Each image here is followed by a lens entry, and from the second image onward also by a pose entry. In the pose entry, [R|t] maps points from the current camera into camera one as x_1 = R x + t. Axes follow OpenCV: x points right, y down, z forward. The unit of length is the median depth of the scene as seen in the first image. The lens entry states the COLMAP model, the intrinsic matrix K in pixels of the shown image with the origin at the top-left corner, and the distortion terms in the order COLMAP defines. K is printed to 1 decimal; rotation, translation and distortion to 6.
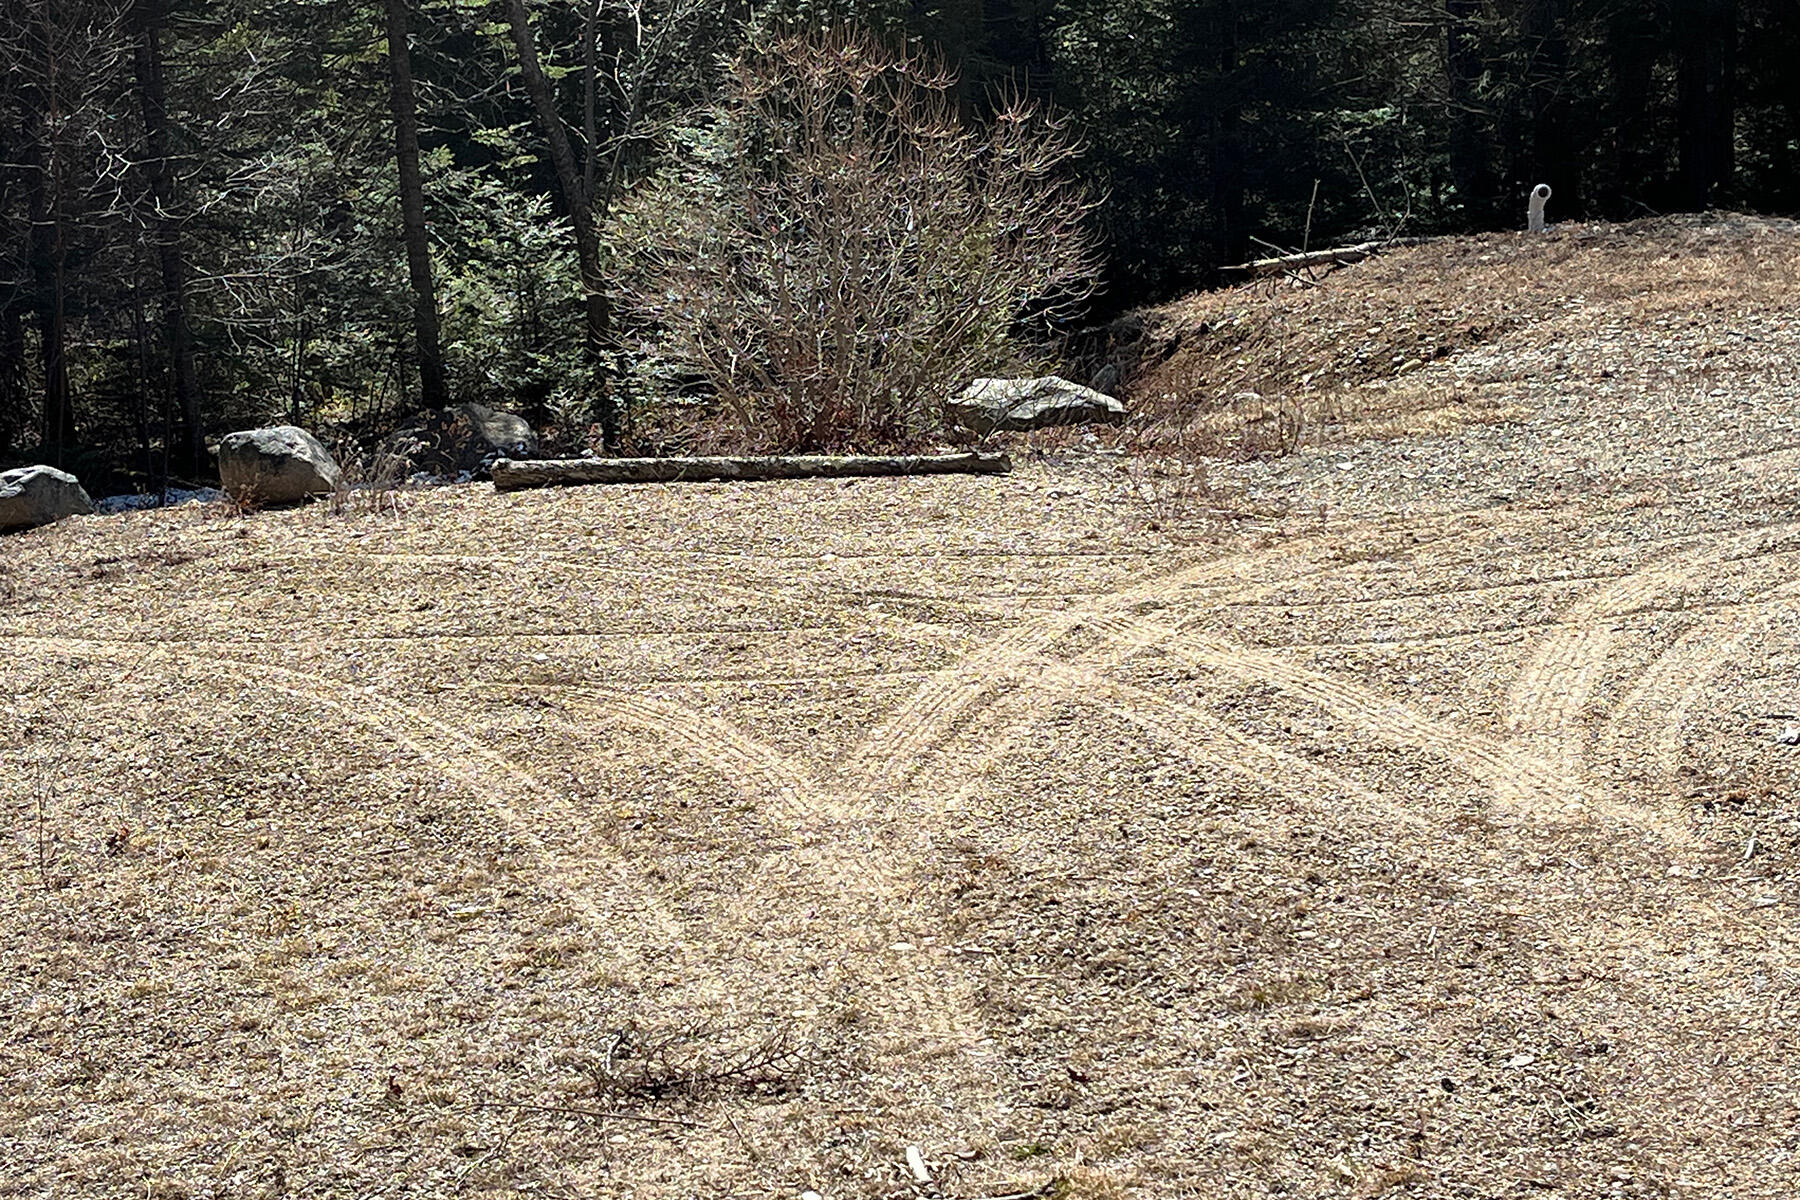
lens RADIAL K [[3115.5, 0, 900.5], [0, 3115.5, 600.7], [0, 0, 1]] dist [0.119703, 0.000000]
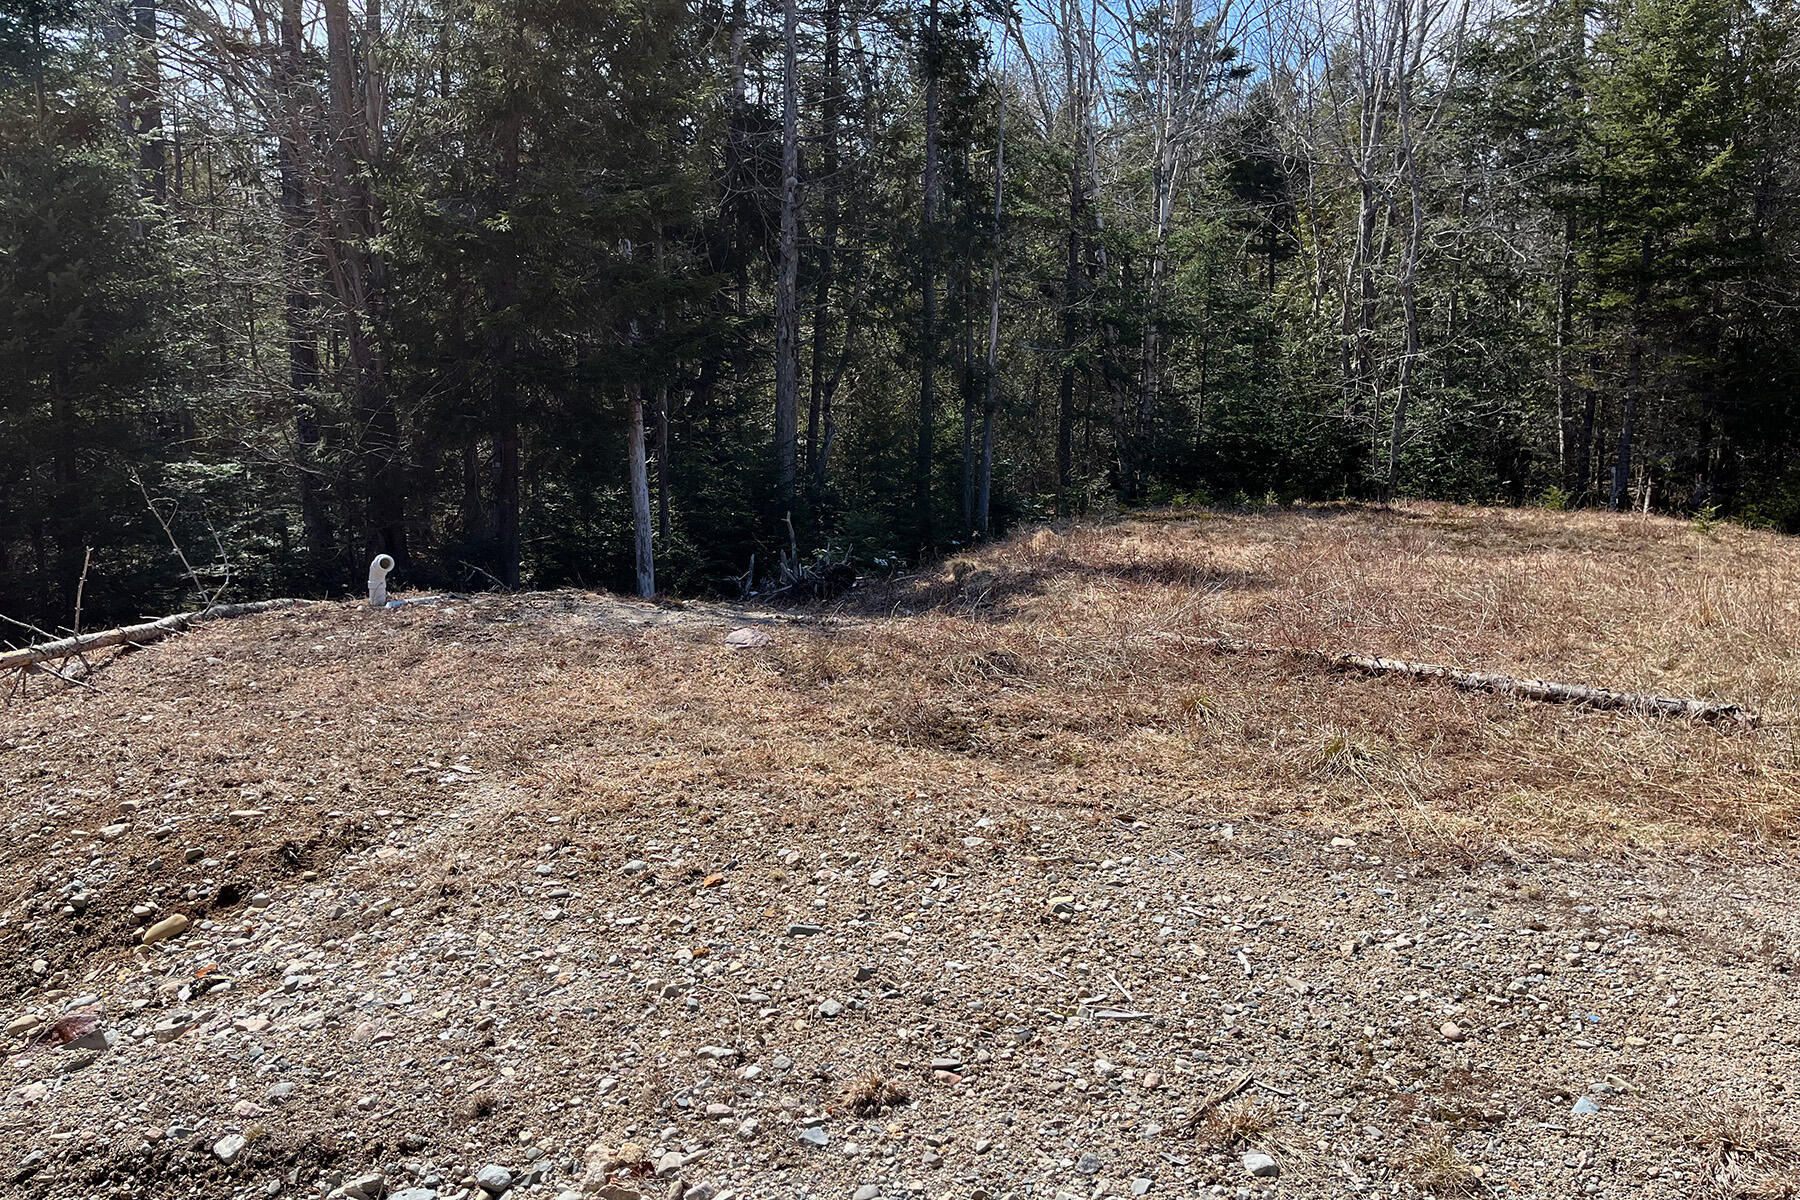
lens RADIAL K [[1261.7, 0, 894.5], [0, 1261.7, 586.0], [0, 0, 1]] dist [0.011201, 0.000271]
pose [[0.824148, 0.003218, 0.566365, 0.118053], [0.034892, 0.997796, -0.056443, -0.098442], [-0.565298, 0.066279, 0.822220, 0.612900]]
